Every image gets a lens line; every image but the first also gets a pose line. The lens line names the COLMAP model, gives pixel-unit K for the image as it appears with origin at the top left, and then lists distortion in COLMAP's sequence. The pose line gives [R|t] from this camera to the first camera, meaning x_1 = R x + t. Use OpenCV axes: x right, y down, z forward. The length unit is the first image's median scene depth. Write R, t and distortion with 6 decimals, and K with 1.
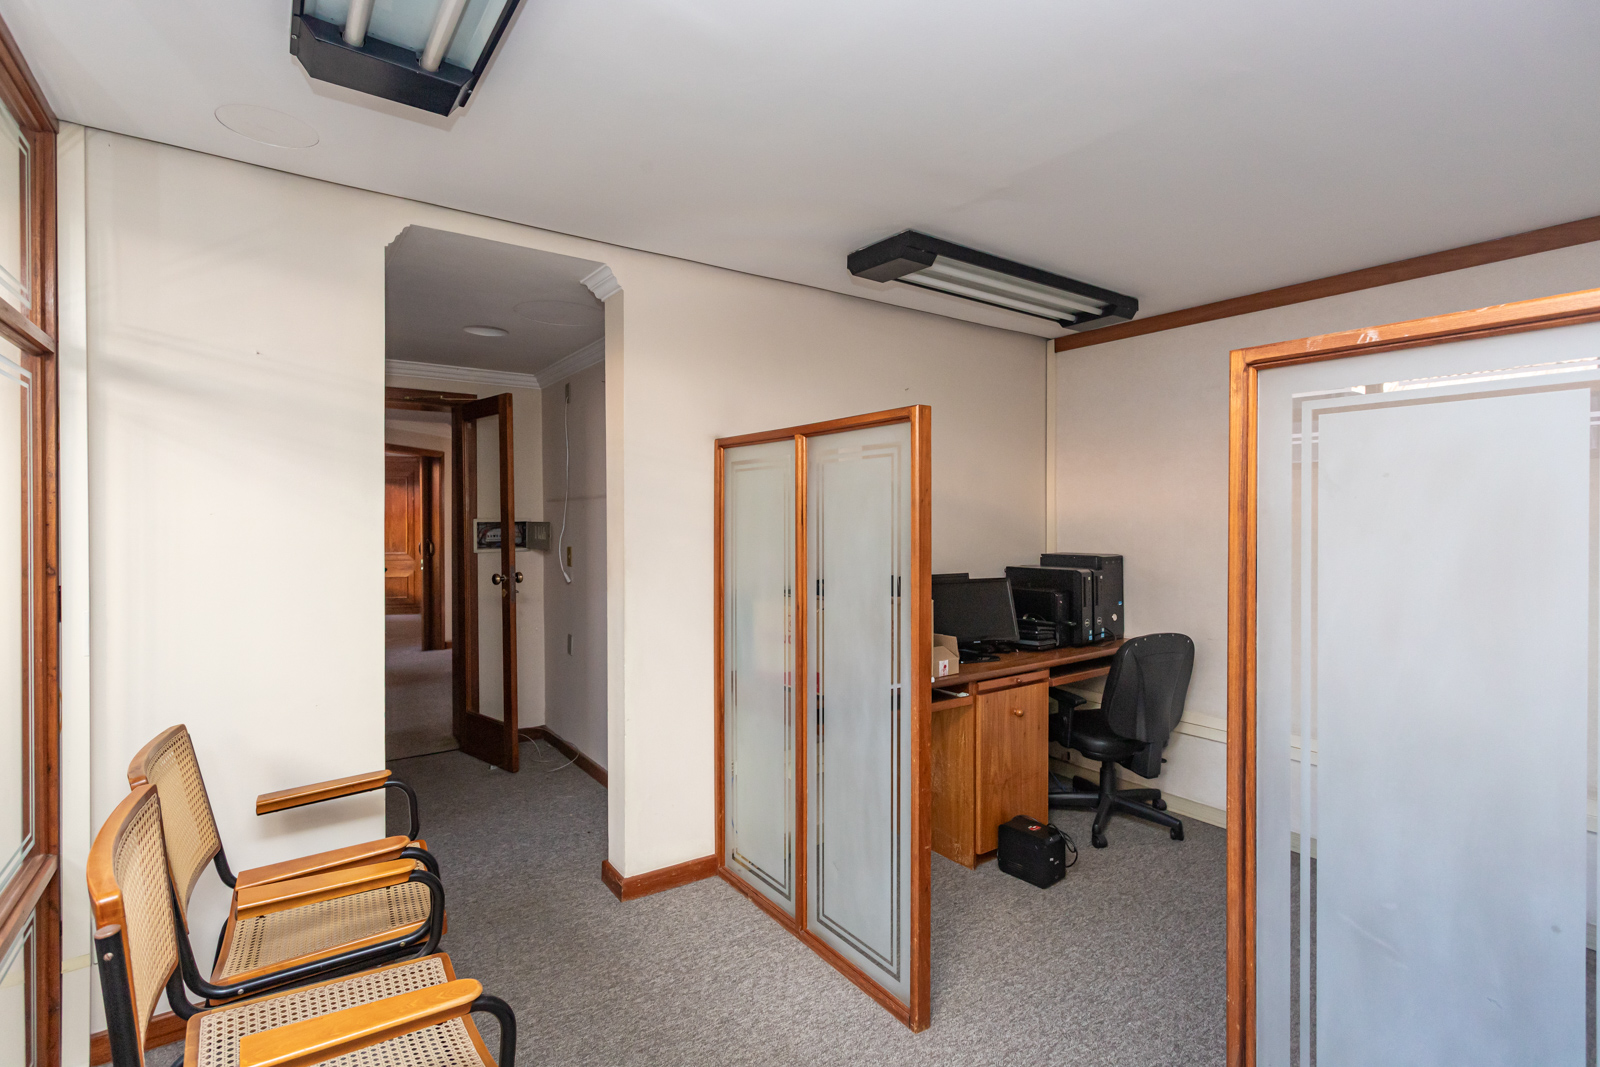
lens RADIAL K [[748.9, 0, 797.6], [0, 748.9, 524.7], [0, 0, 1]] dist [-0.002009, 0.000644]
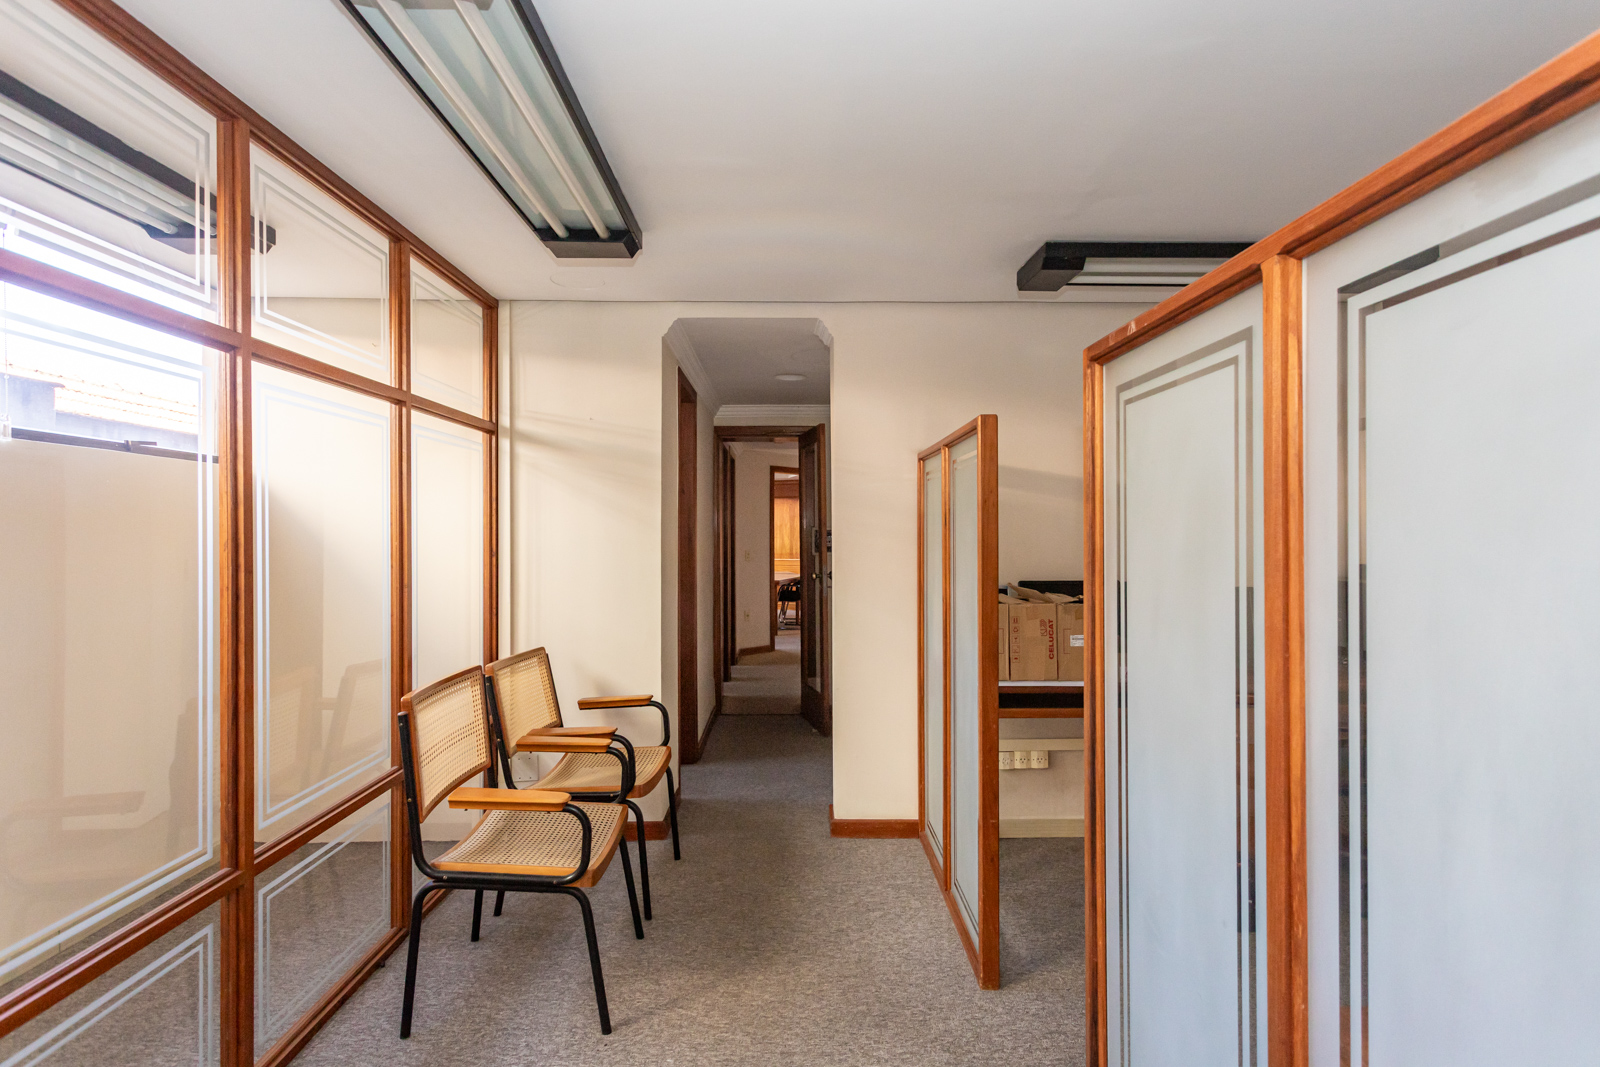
lens RADIAL K [[748.9, 0, 798.4], [0, 748.9, 533.1], [0, 0, 1]] dist [-0.002009, 0.000644]
pose [[0.826447, -0.001222, -0.563013, 0.425145], [-0.002764, 0.999977, -0.006228, 0.016410], [0.563008, 0.006703, 0.826424, -0.044011]]
